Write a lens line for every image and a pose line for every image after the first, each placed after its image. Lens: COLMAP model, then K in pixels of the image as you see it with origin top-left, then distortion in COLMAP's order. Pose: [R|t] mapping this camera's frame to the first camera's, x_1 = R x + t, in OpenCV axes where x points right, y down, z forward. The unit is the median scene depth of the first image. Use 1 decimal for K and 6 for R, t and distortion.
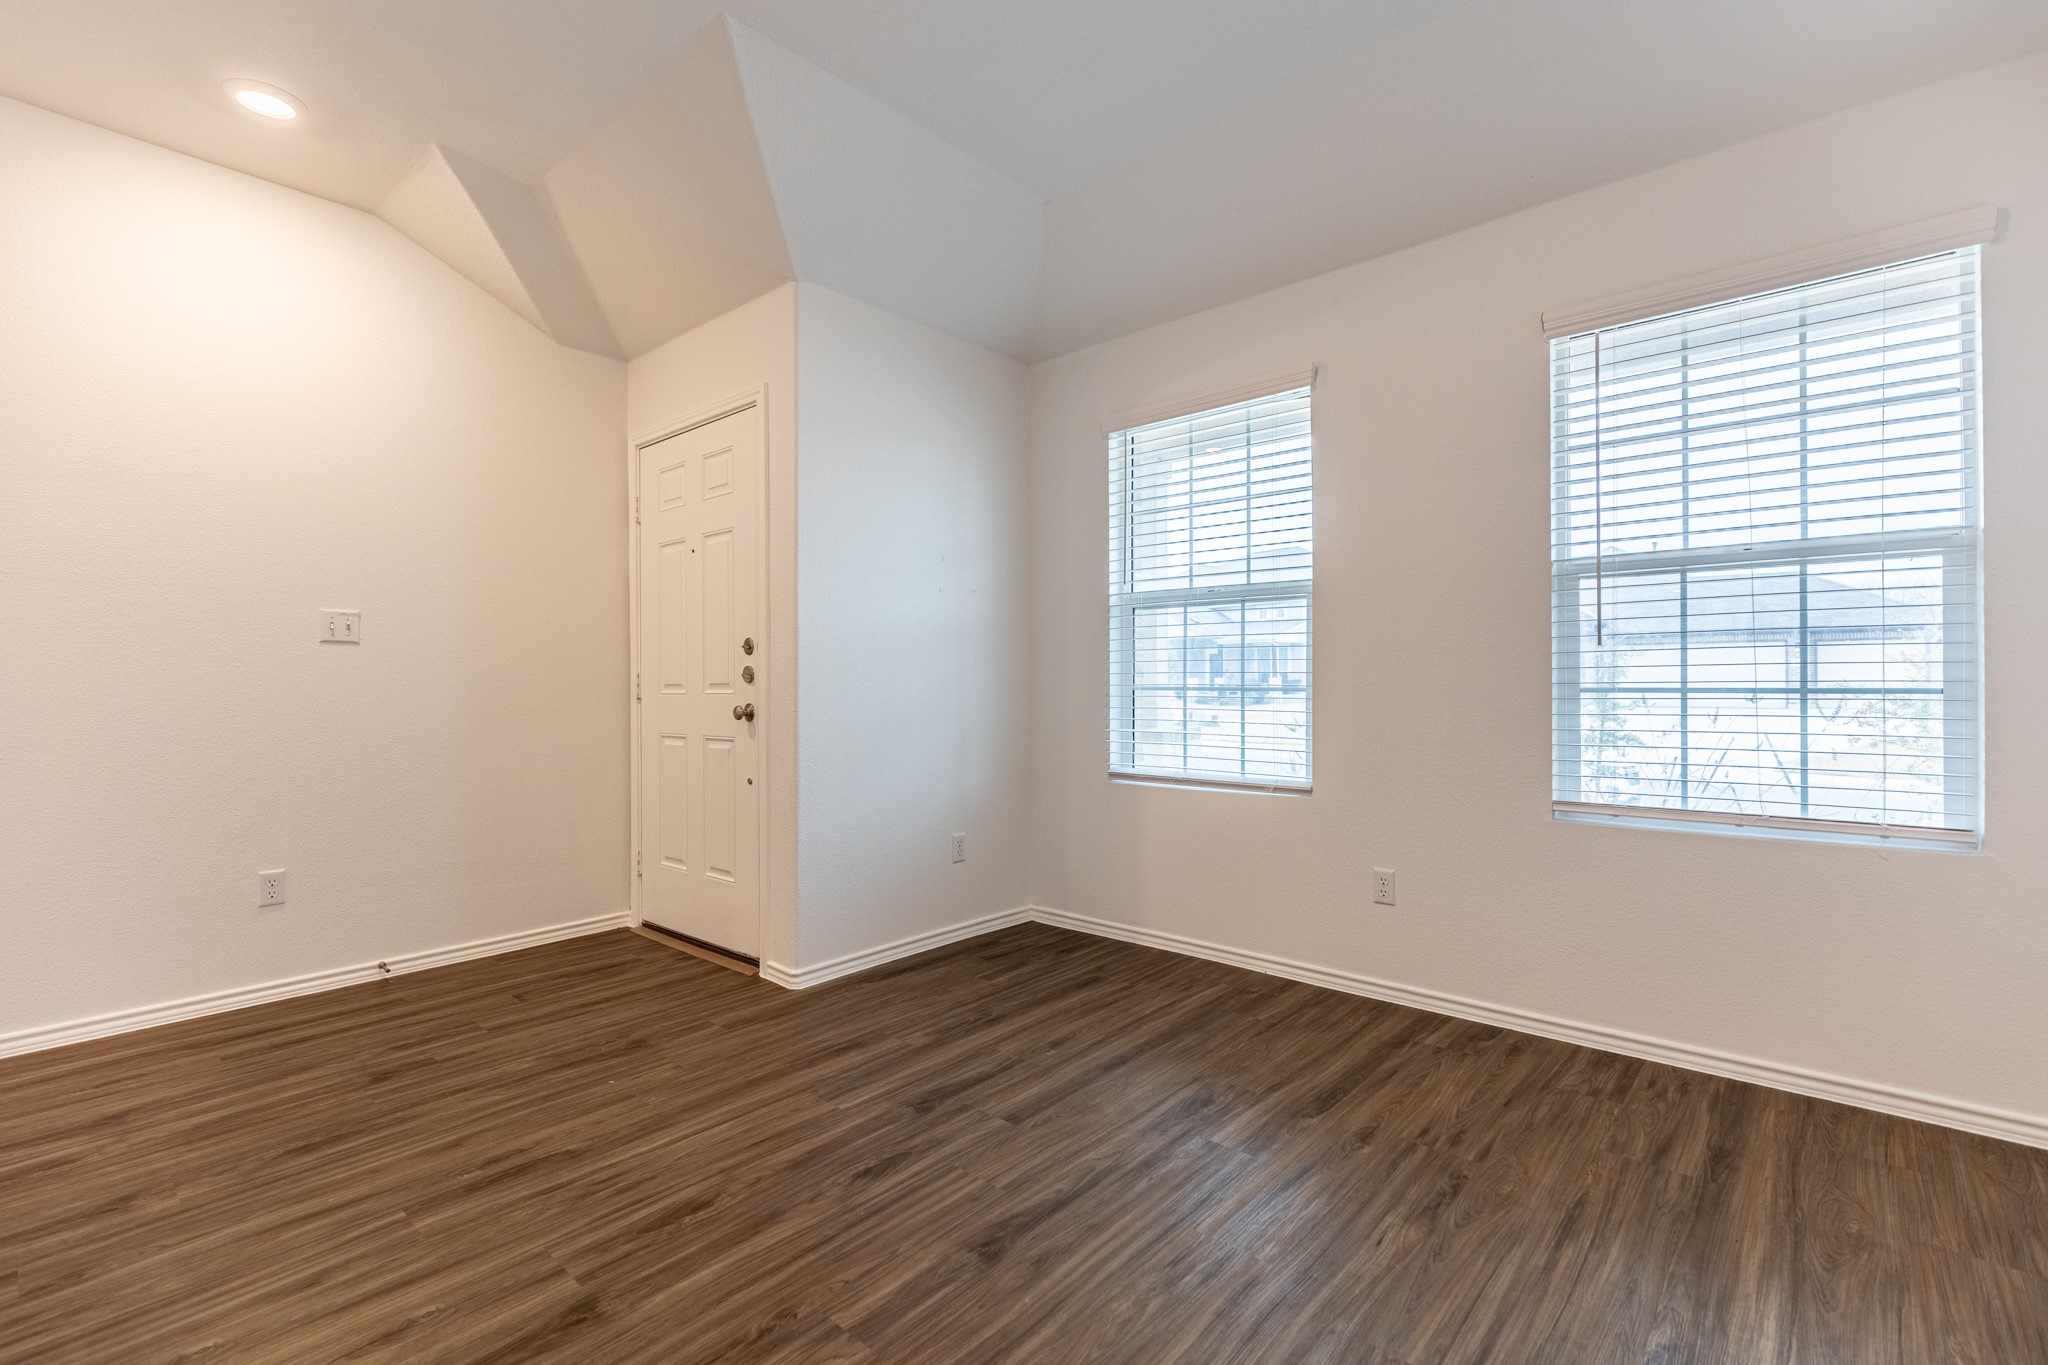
lens RADIAL K [[916.7, 0, 1033.7], [0, 916.7, 681.9], [0, 0, 1]] dist [0.007229, -0.001012]
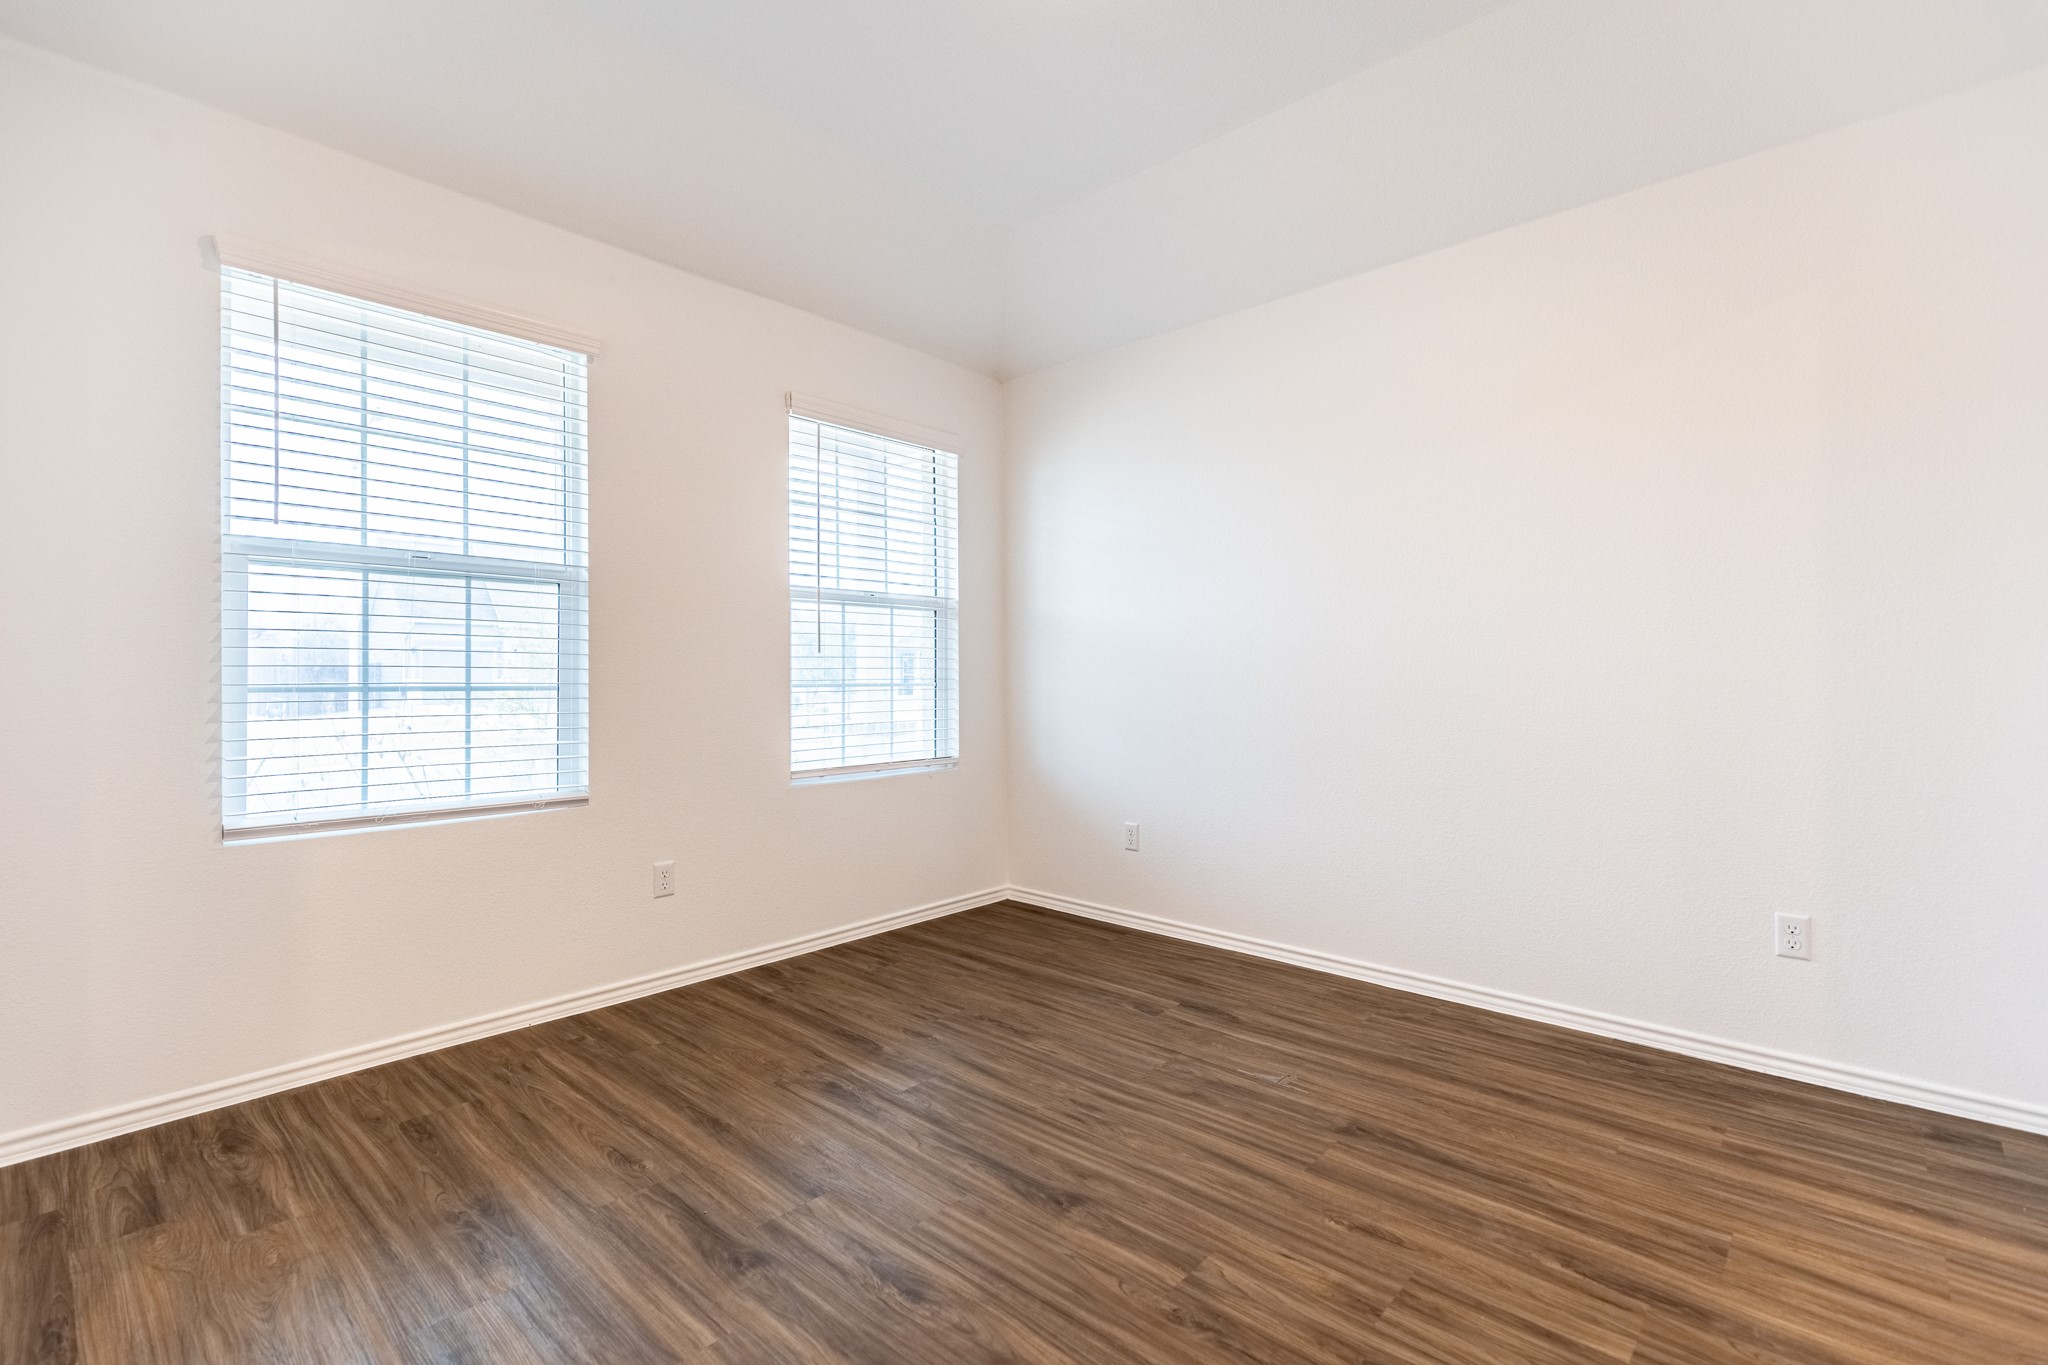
lens RADIAL K [[916.7, 0, 1033.0], [0, 916.7, 678.4], [0, 0, 1]] dist [0.007229, -0.001012]
pose [[0.010041, 0.002635, 0.999946, -0.864669], [0.001307, 0.999996, -0.002648, 0.003122], [-0.999949, 0.001333, 0.010037, 0.783344]]
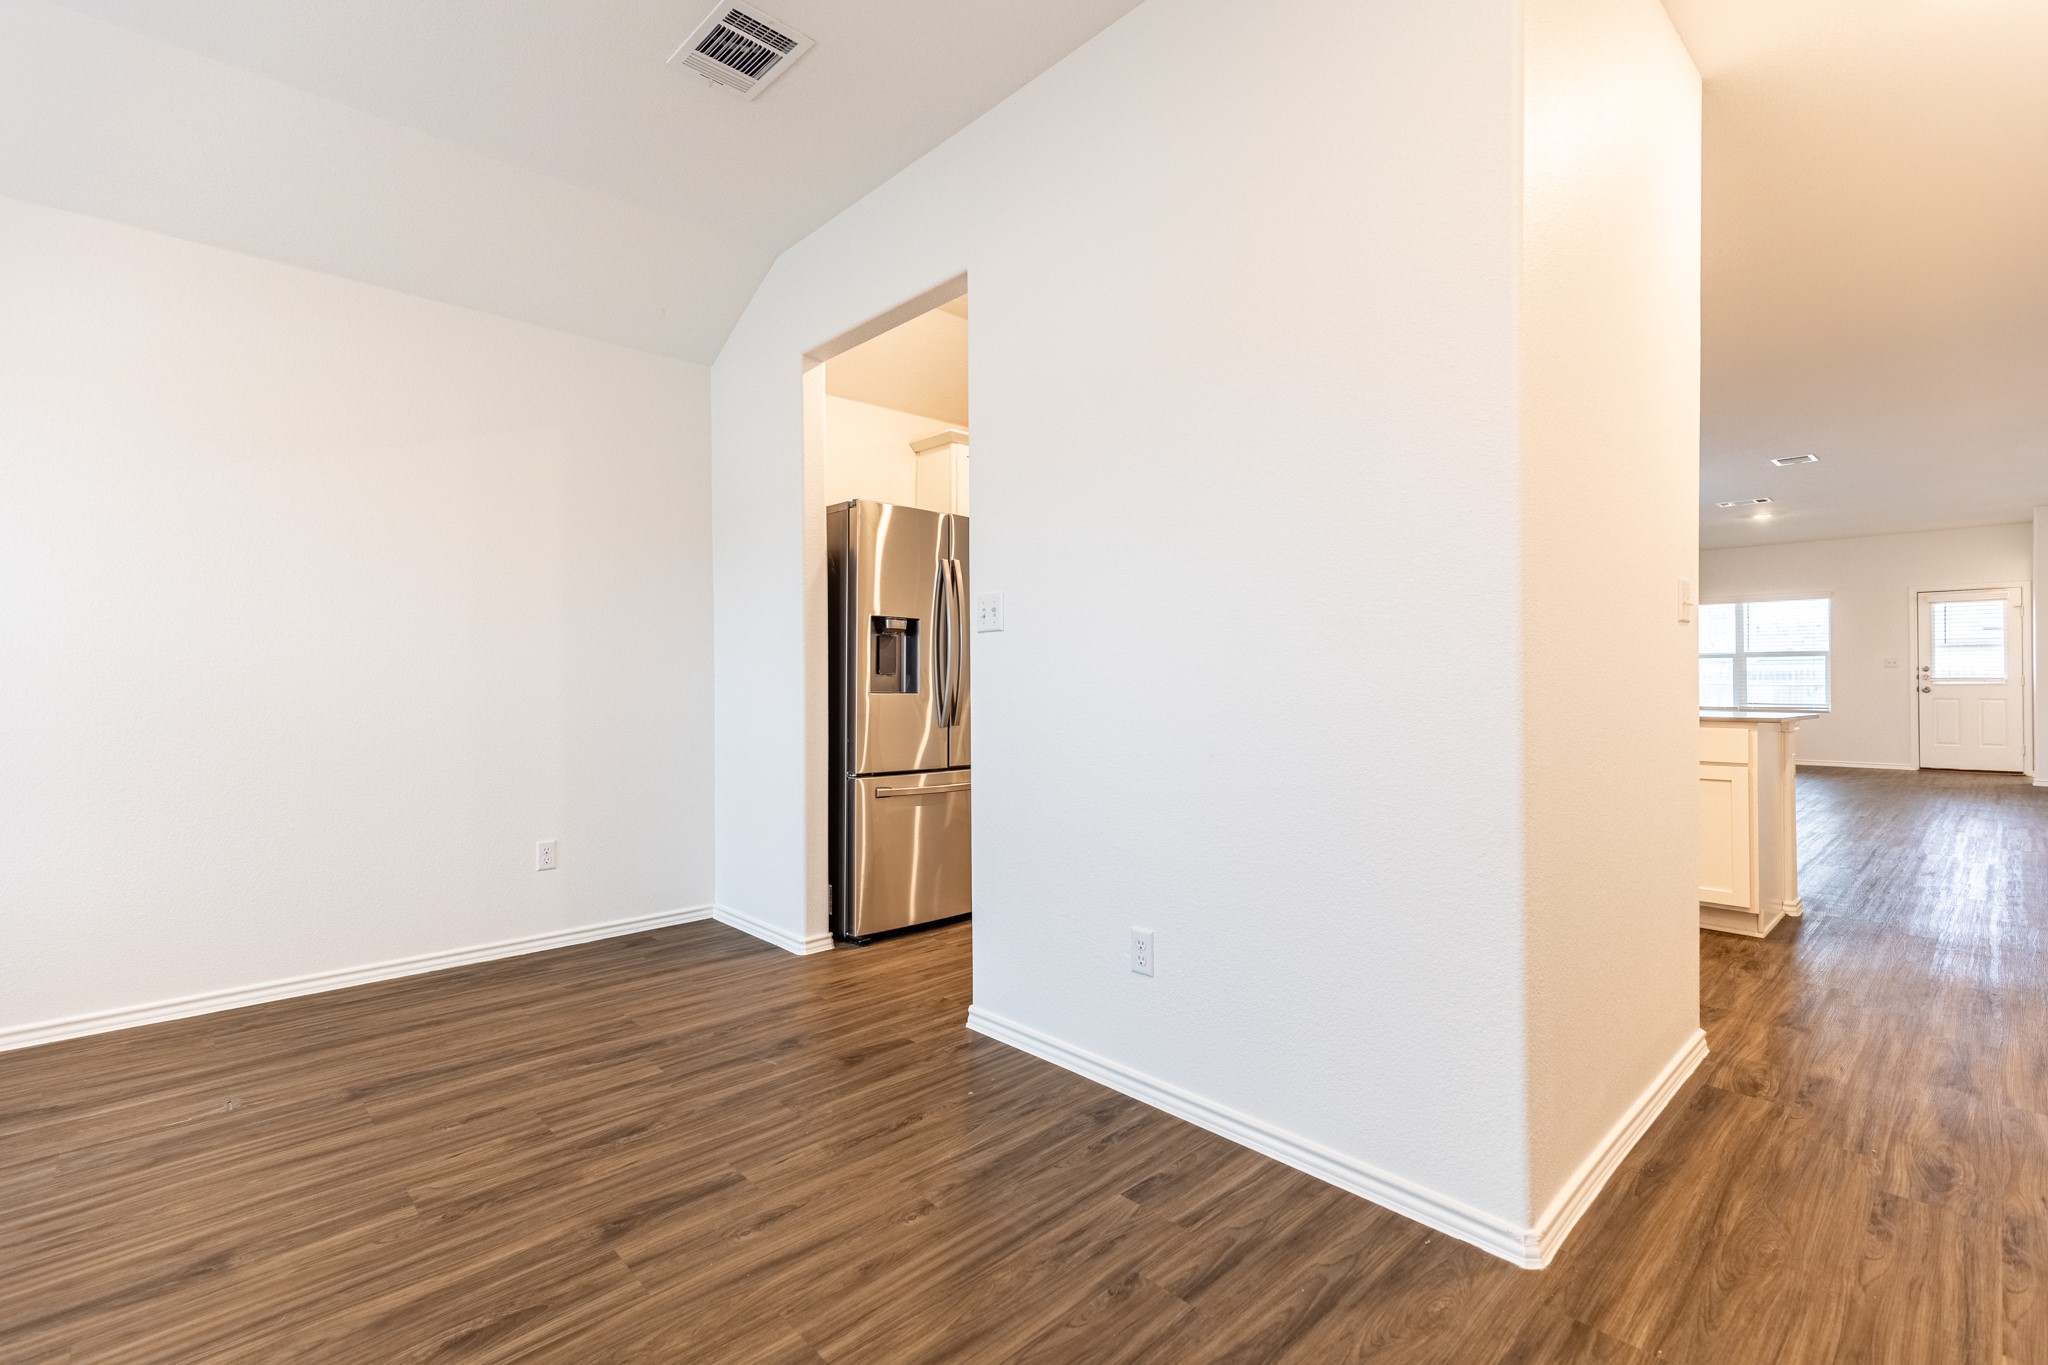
lens RADIAL K [[916.7, 0, 1034.9], [0, 916.7, 675.7], [0, 0, 1]] dist [0.007229, -0.001012]
pose [[-0.996552, 0.008634, 0.082518, -0.767190], [0.008264, 0.999954, -0.004818, 0.003635], [-0.082556, -0.004119, -0.996578, 1.451638]]
